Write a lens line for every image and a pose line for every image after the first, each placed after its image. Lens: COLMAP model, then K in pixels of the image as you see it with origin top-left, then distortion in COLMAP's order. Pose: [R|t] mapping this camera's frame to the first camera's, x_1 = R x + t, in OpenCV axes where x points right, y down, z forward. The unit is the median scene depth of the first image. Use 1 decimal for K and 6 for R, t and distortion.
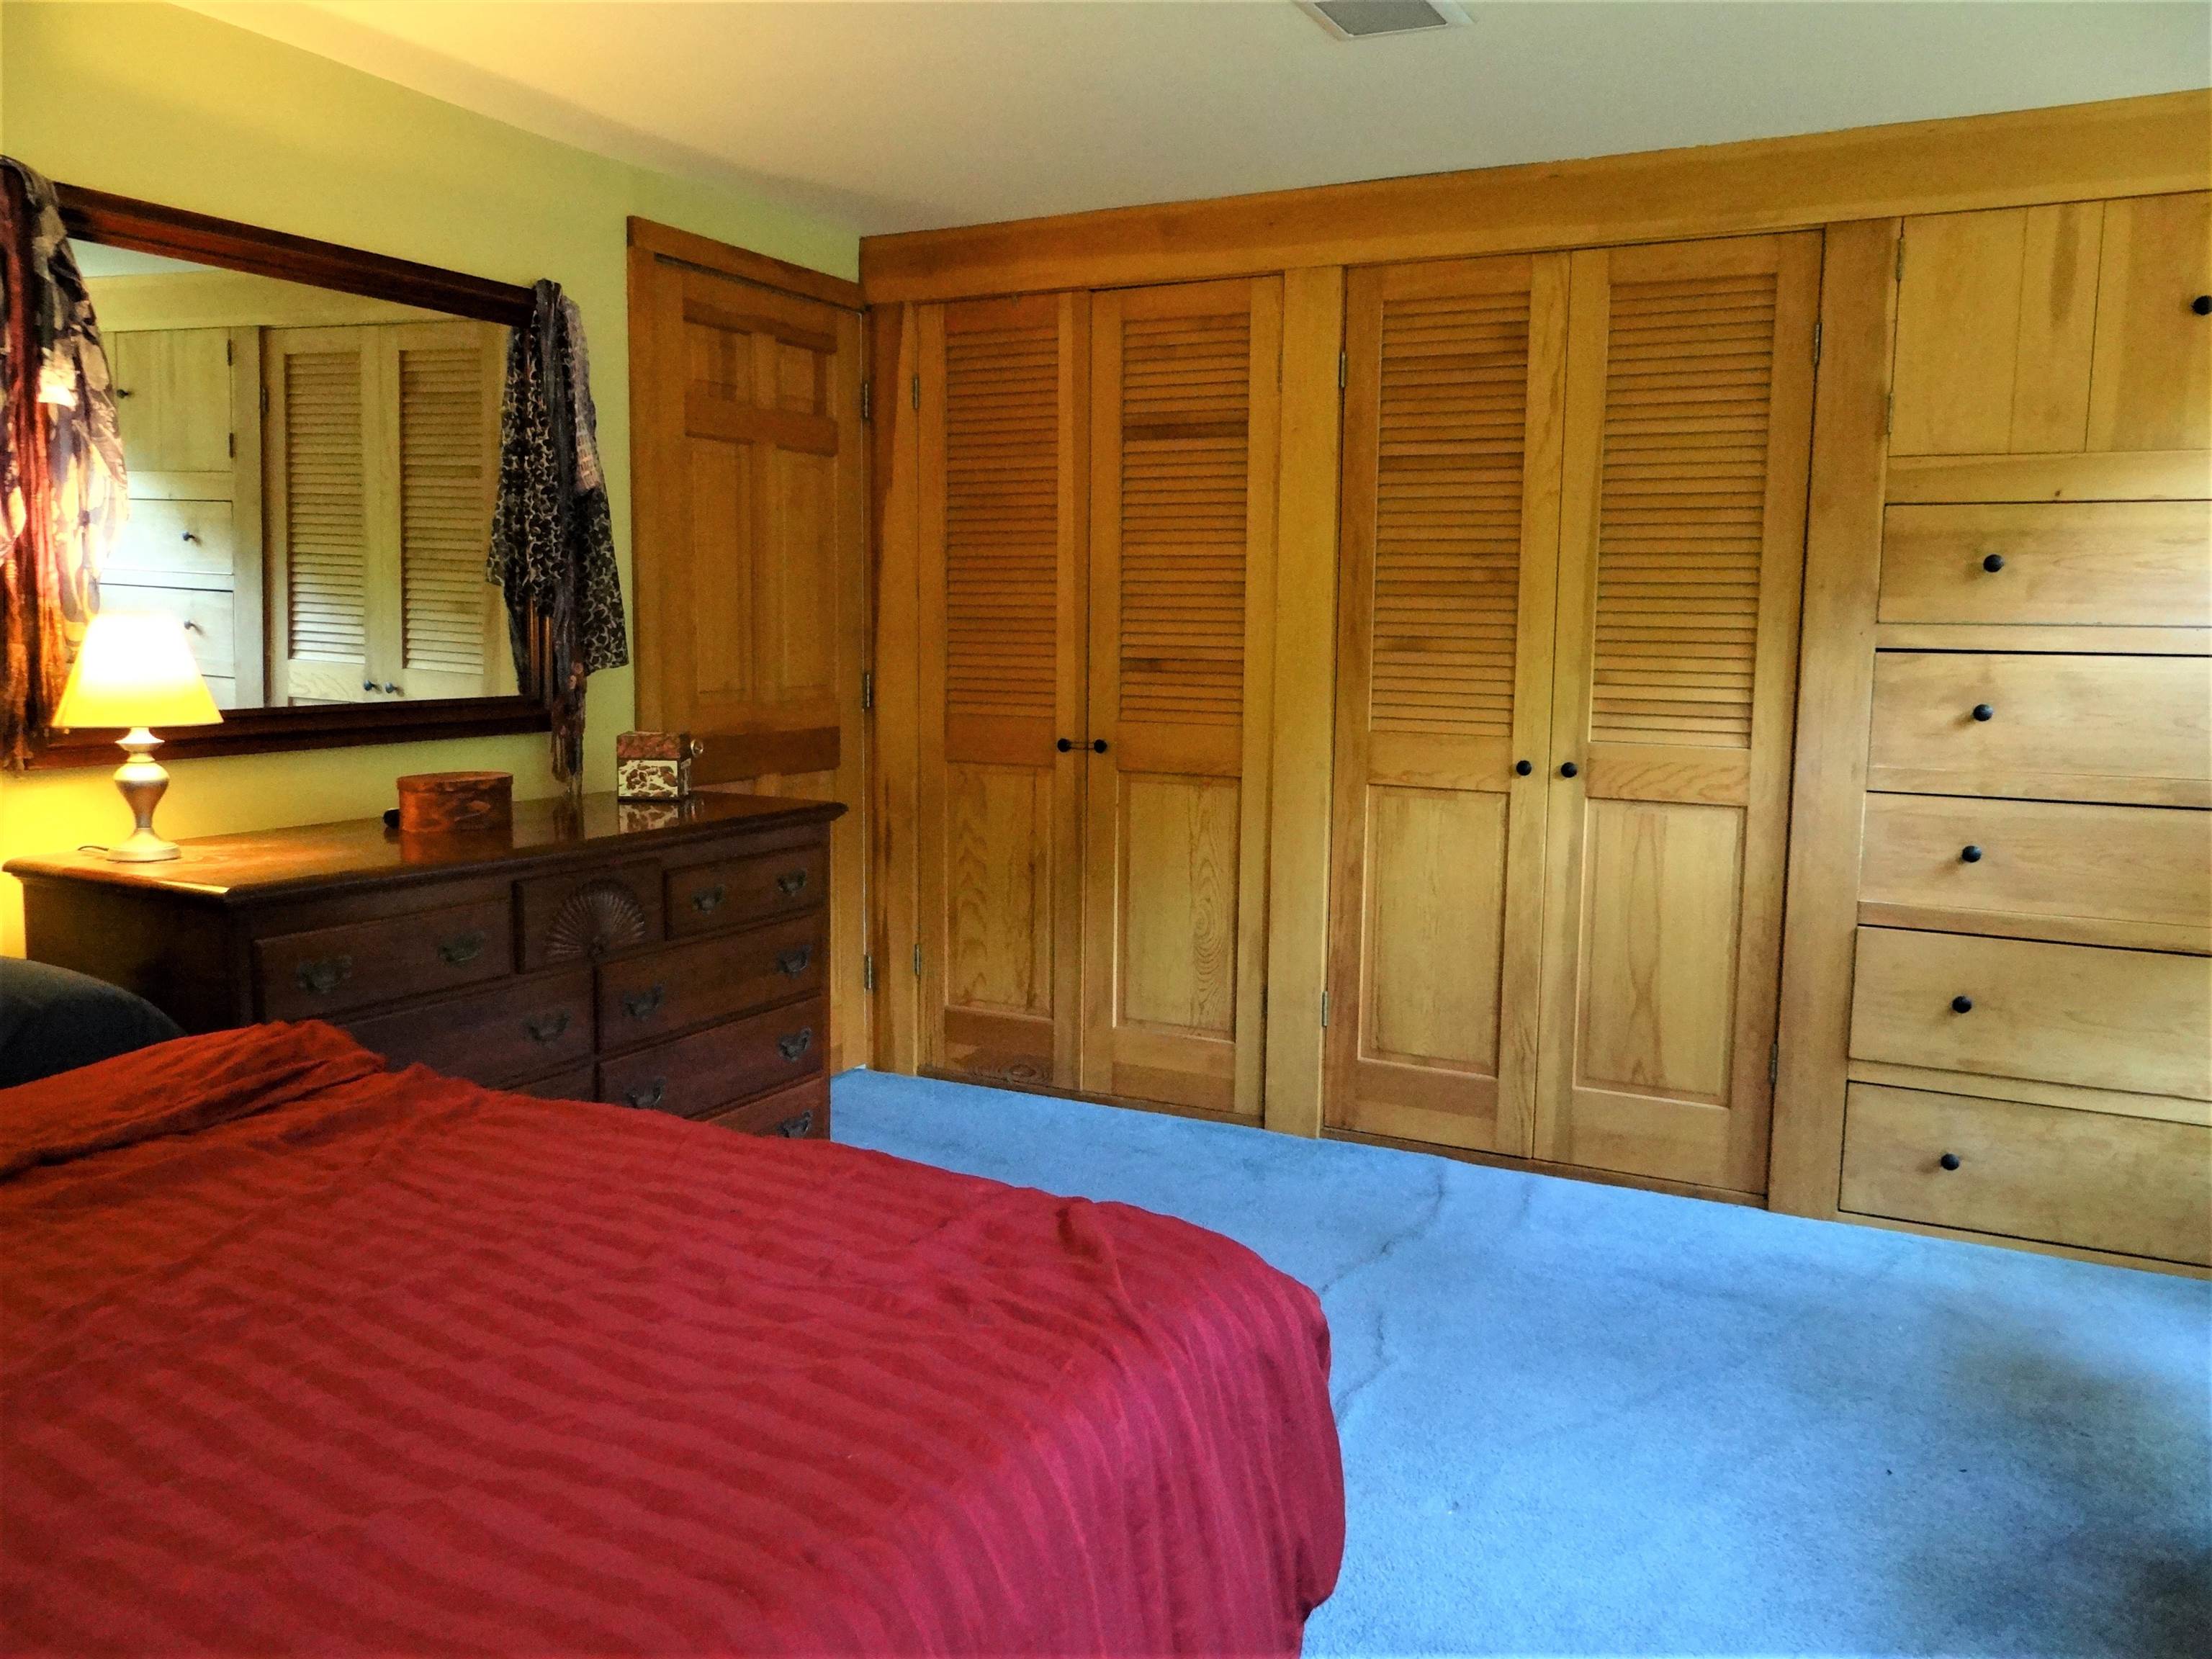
lens RADIAL K [[1745.4, 0, 1094.8], [0, 1745.4, 829.0], [0, 0, 1]] dist [-0.009308, 0.017123]
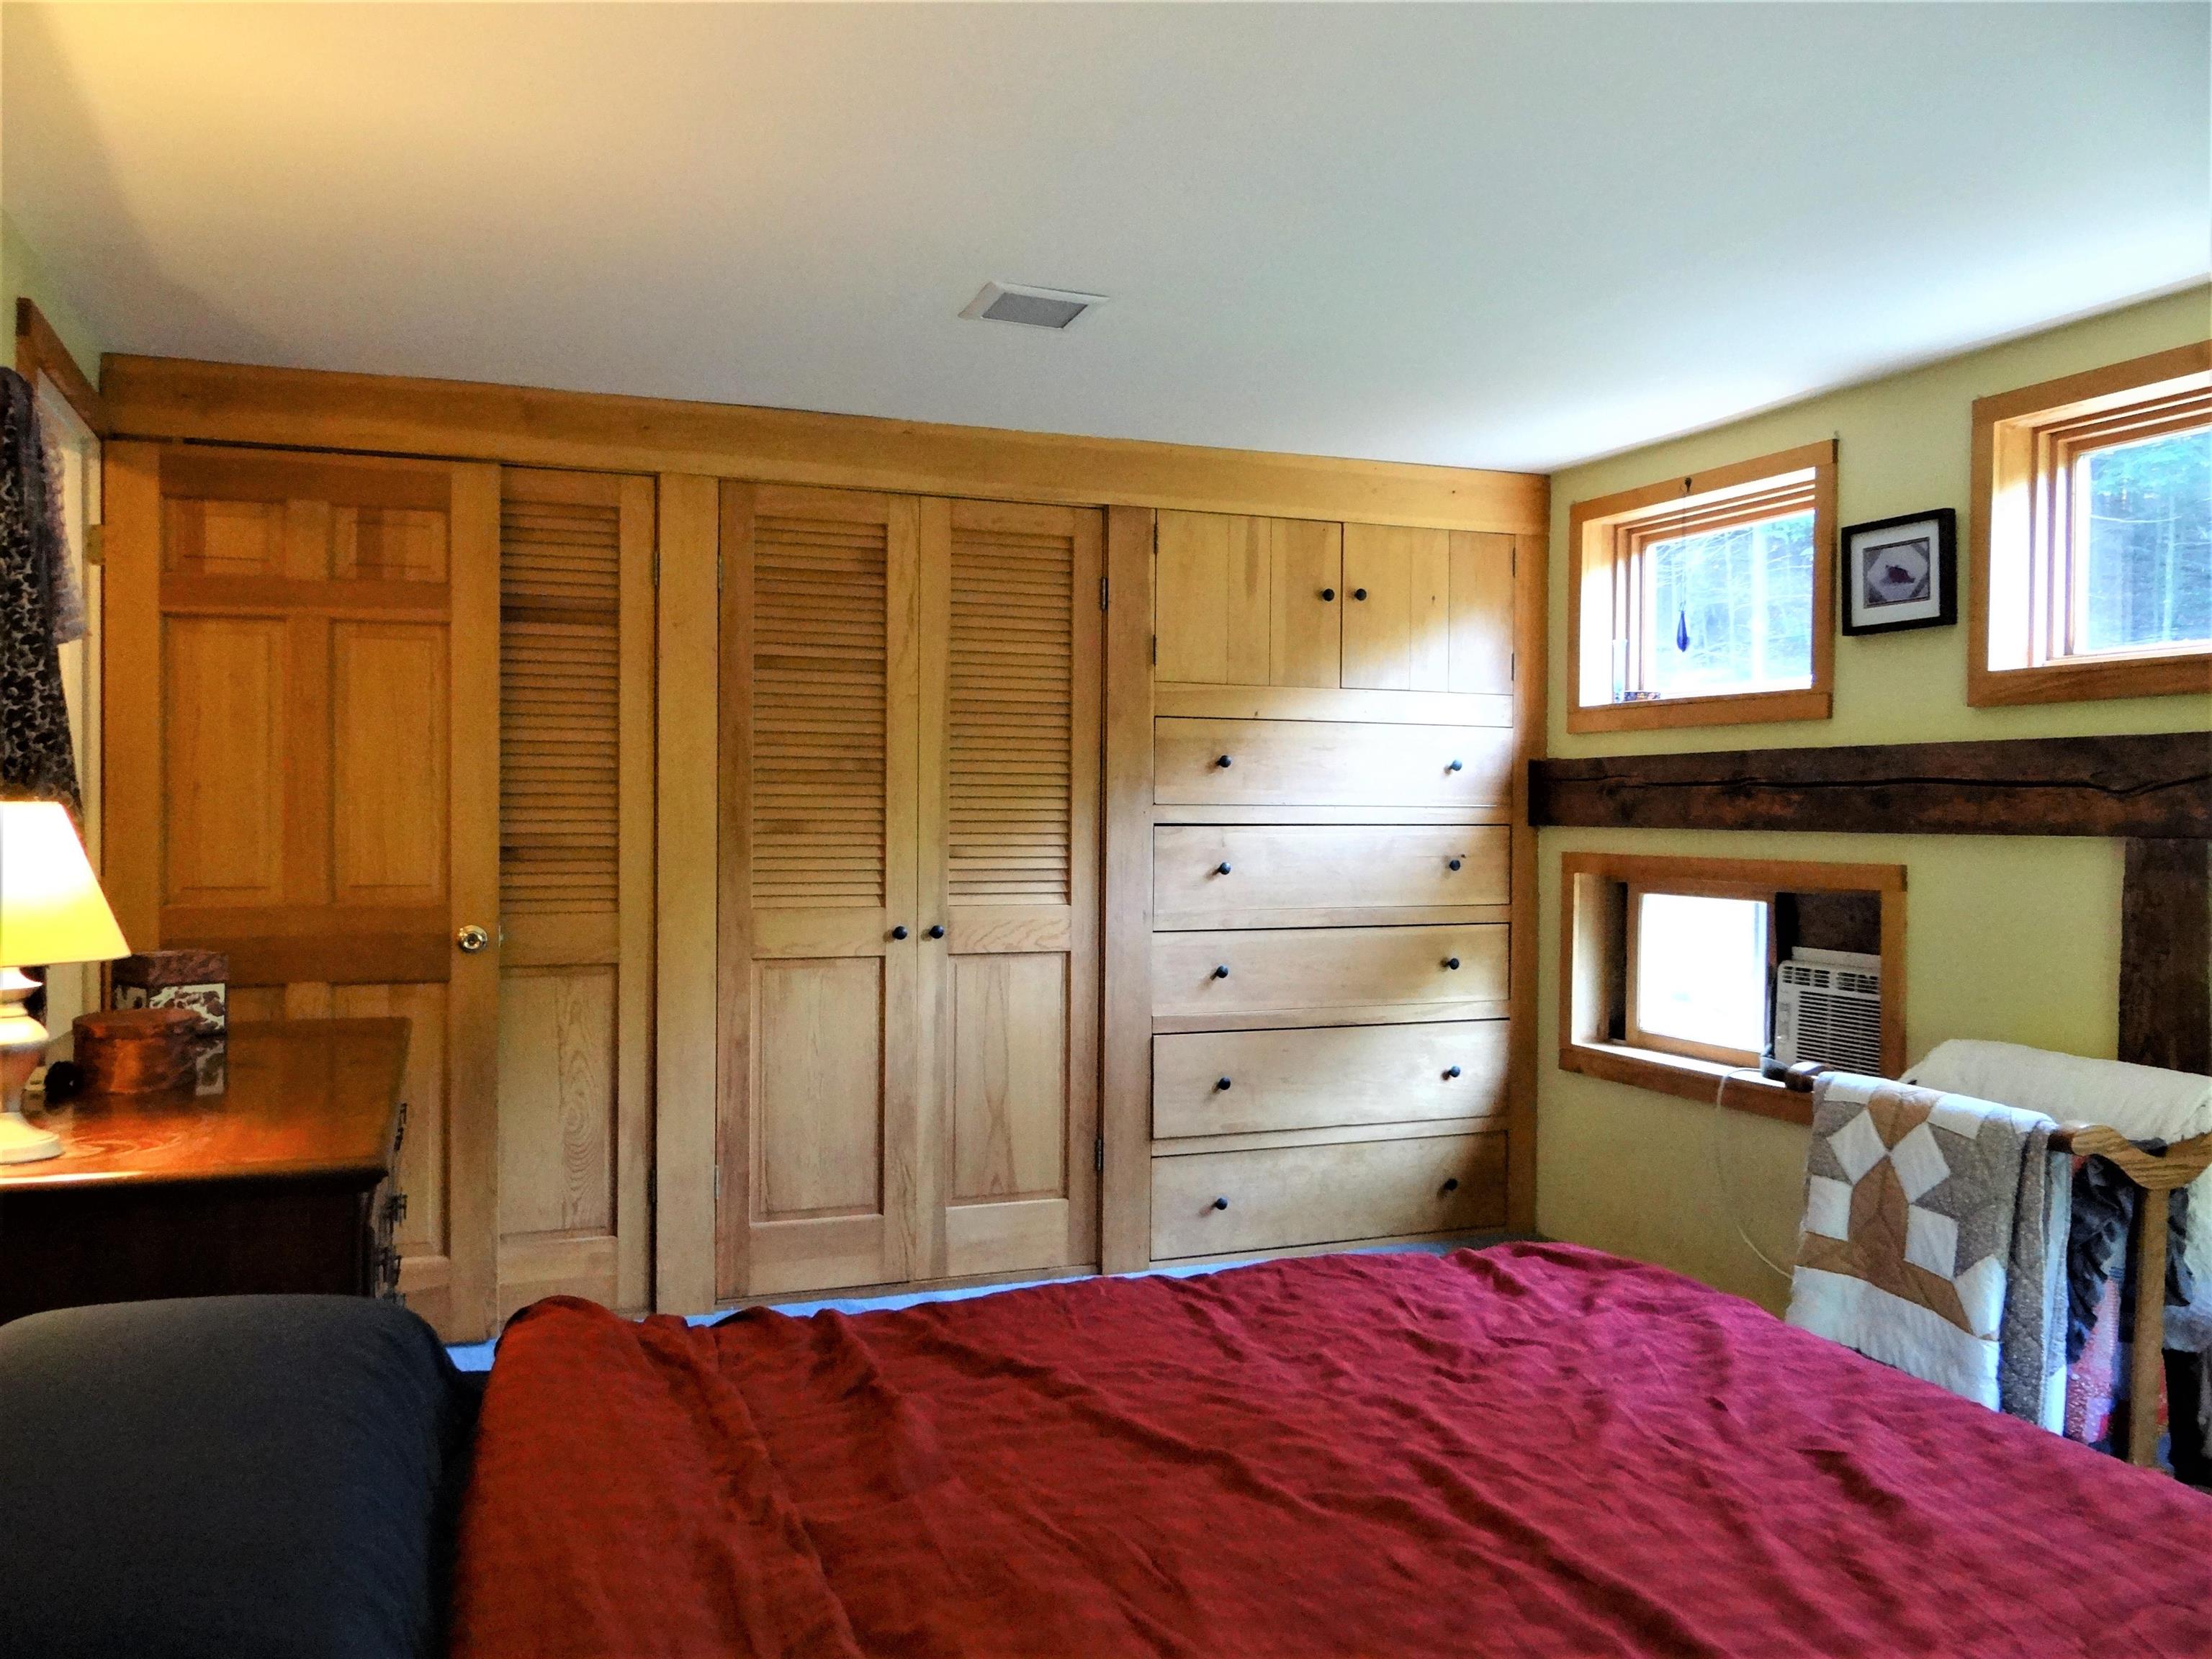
lens RADIAL K [[1745.4, 0, 1085.1], [0, 1745.4, 835.9], [0, 0, 1]] dist [-0.009308, 0.017123]
pose [[0.654599, -0.018721, 0.755744, -0.547774], [0.096974, 0.993514, -0.059385, -0.018966], [-0.749731, 0.112160, 0.652169, 0.161615]]
